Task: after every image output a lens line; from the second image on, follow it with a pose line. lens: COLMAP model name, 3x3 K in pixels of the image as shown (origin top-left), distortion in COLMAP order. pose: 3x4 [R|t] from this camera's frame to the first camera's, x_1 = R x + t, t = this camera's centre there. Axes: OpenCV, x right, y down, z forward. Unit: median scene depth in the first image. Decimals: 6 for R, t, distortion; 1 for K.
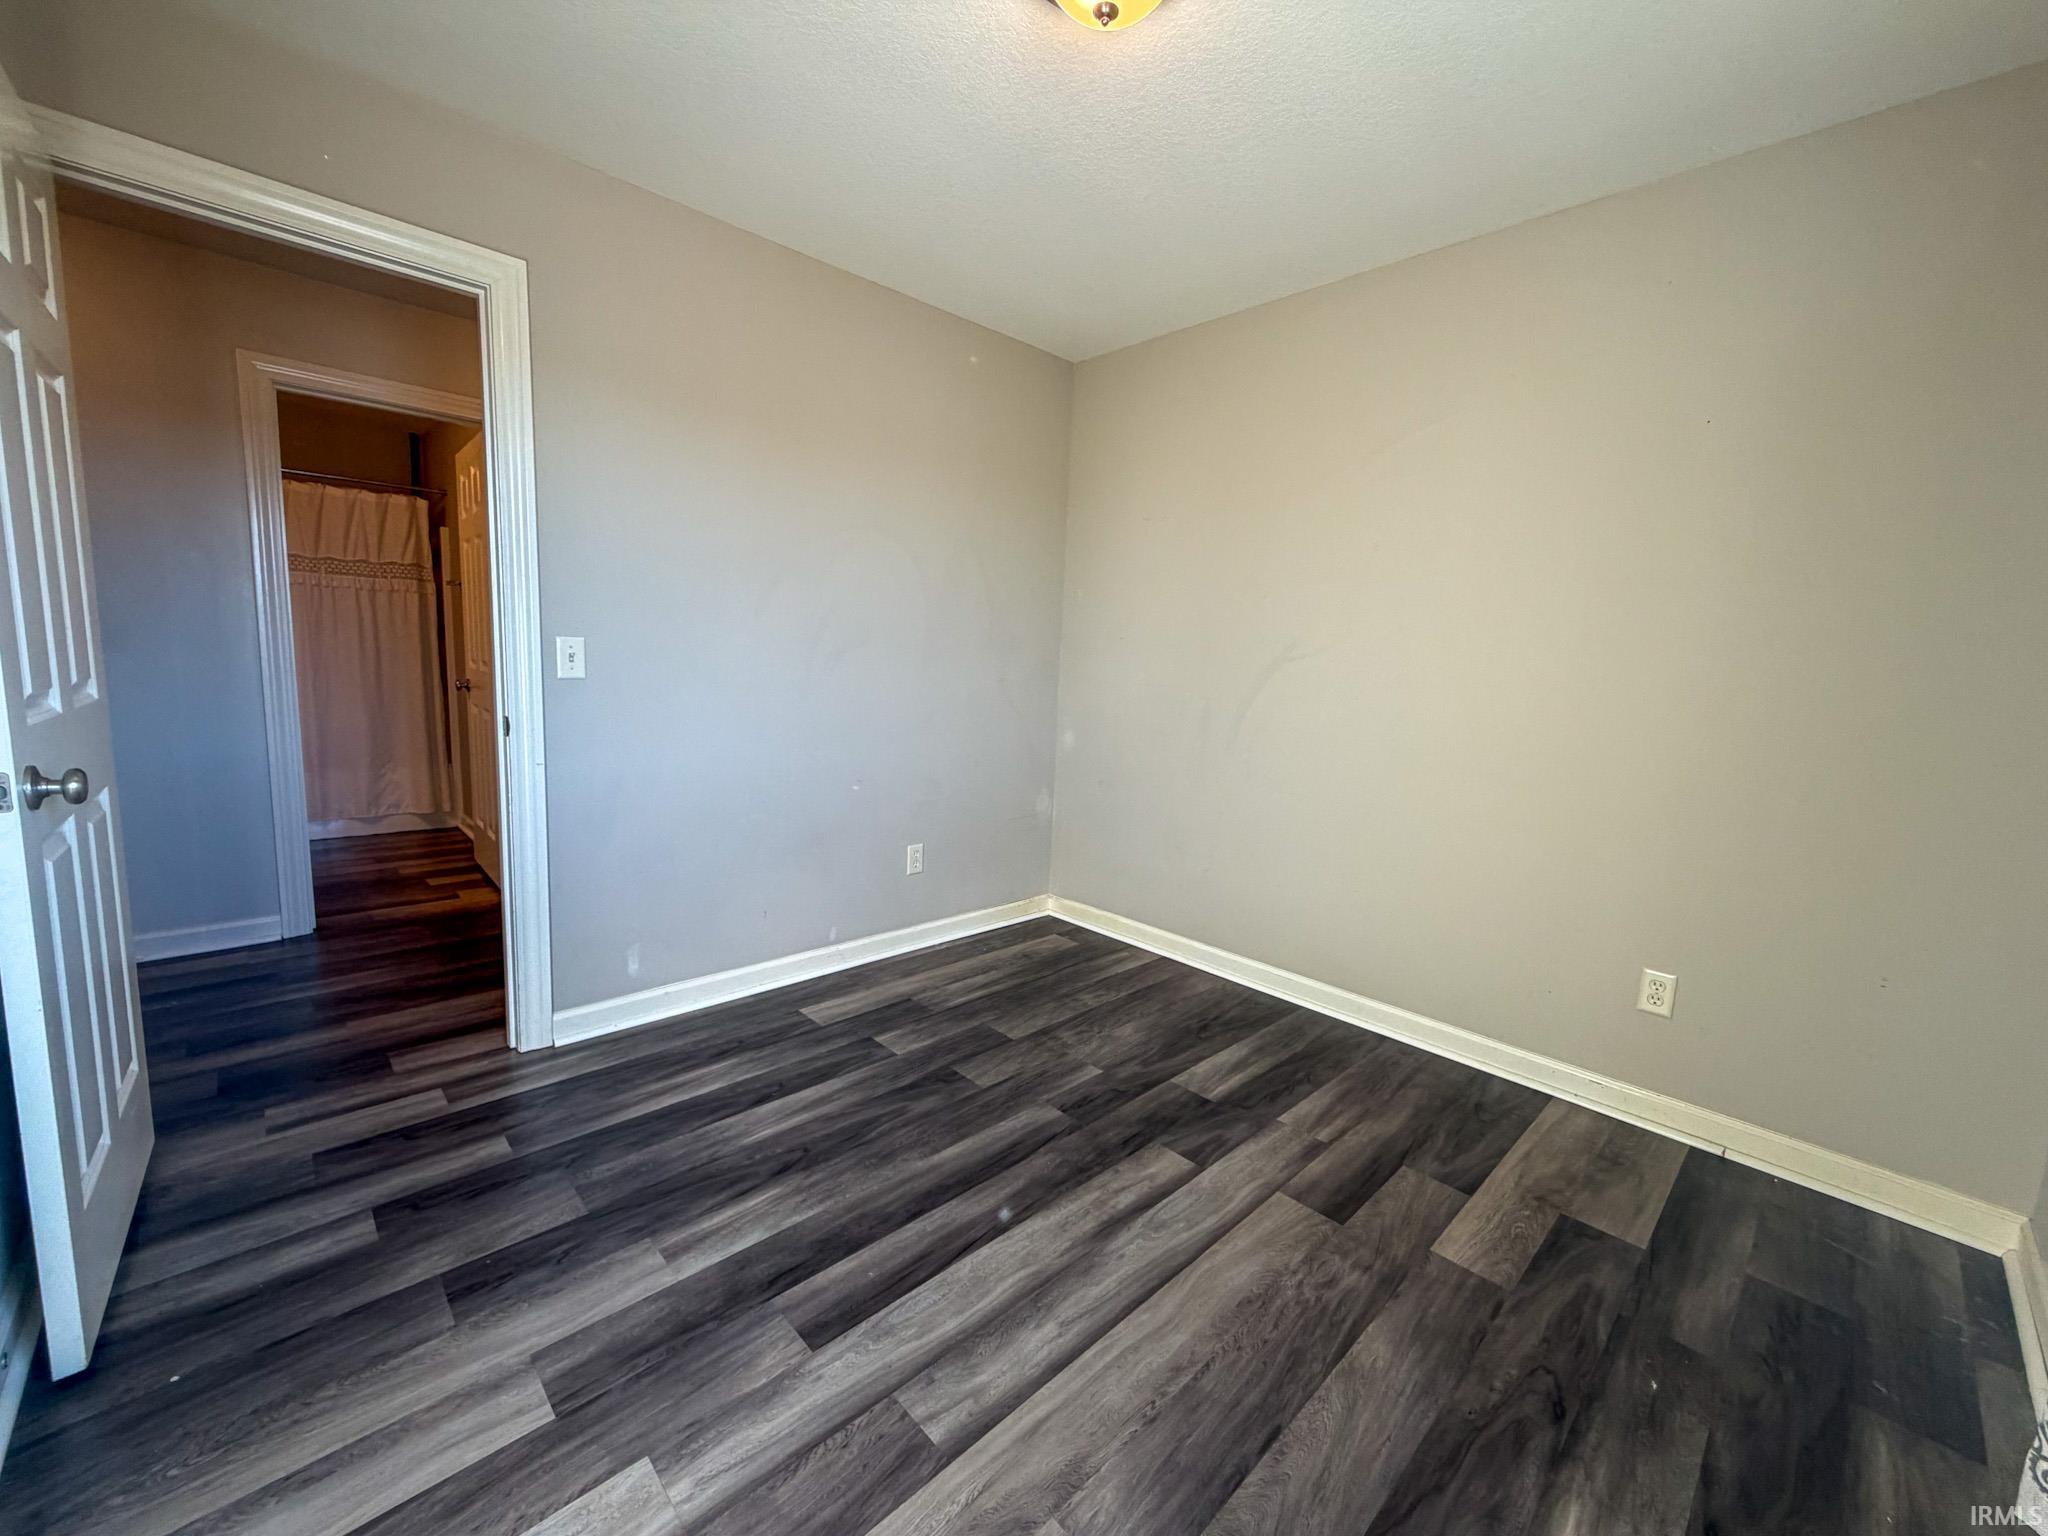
lens RADIAL K [[822.1, 0, 1020.5], [0, 822.1, 766.9], [0, 0, 1]] dist [-0.000358, 0.000159]
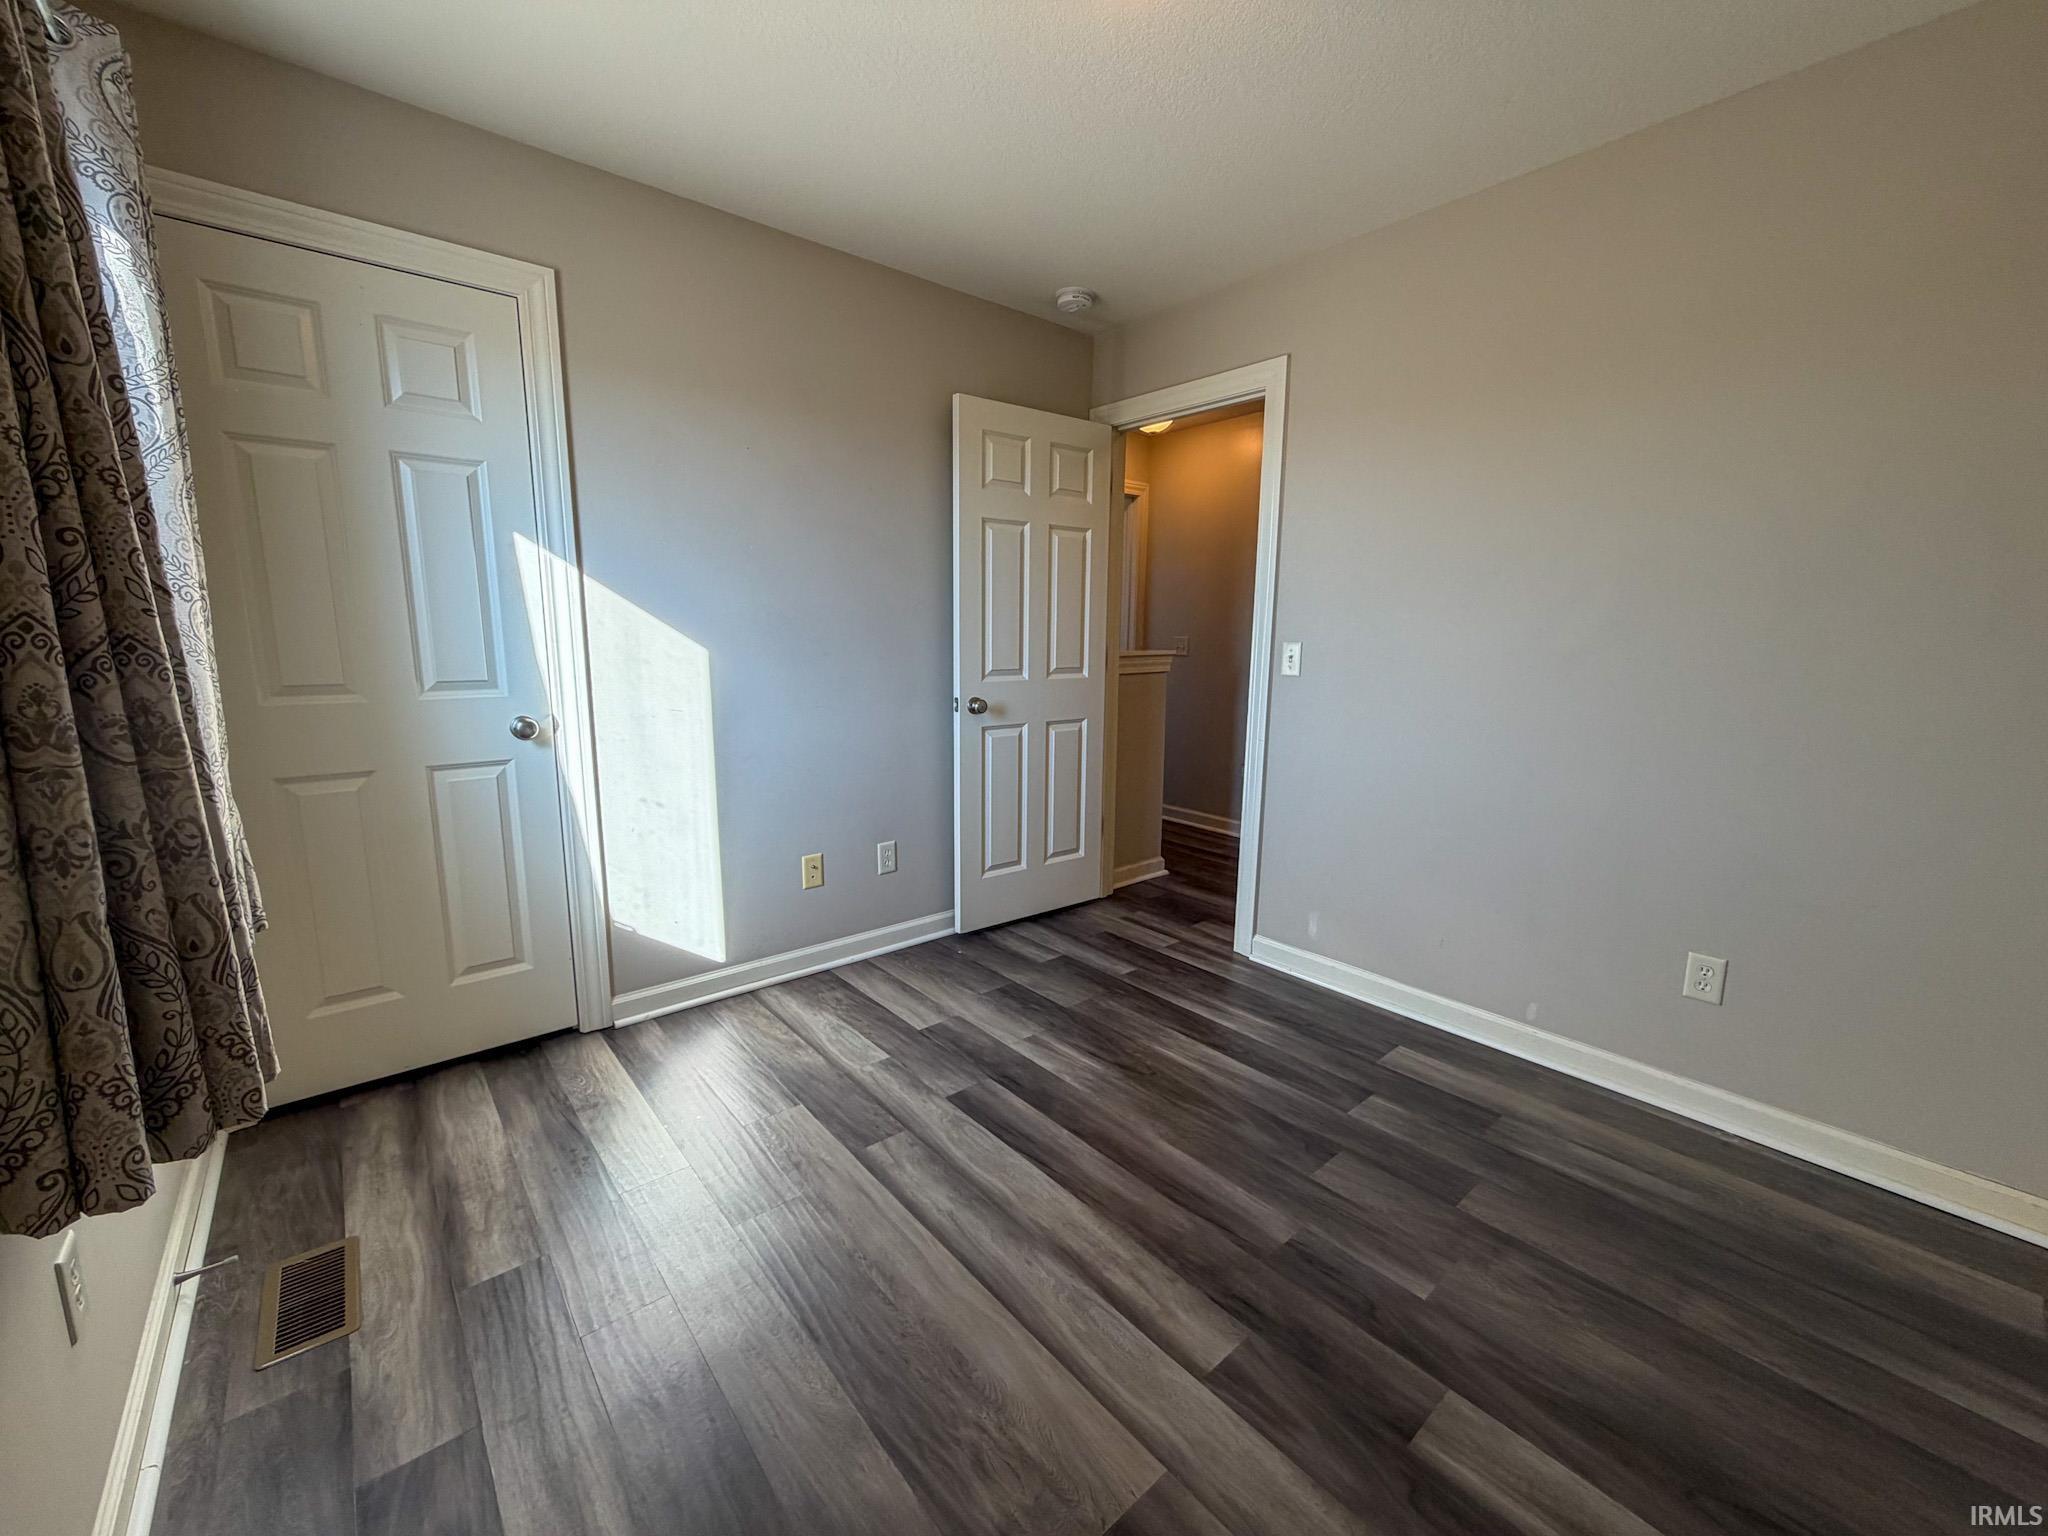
lens RADIAL K [[822.1, 0, 1020.5], [0, 822.1, 766.9], [0, 0, 1]] dist [-0.000358, 0.000159]
pose [[-0.066265, 0.123014, -0.990190, 0.849063], [-0.145652, 0.980549, 0.131564, -0.090310], [0.987114, 0.152942, -0.047059, 0.789593]]
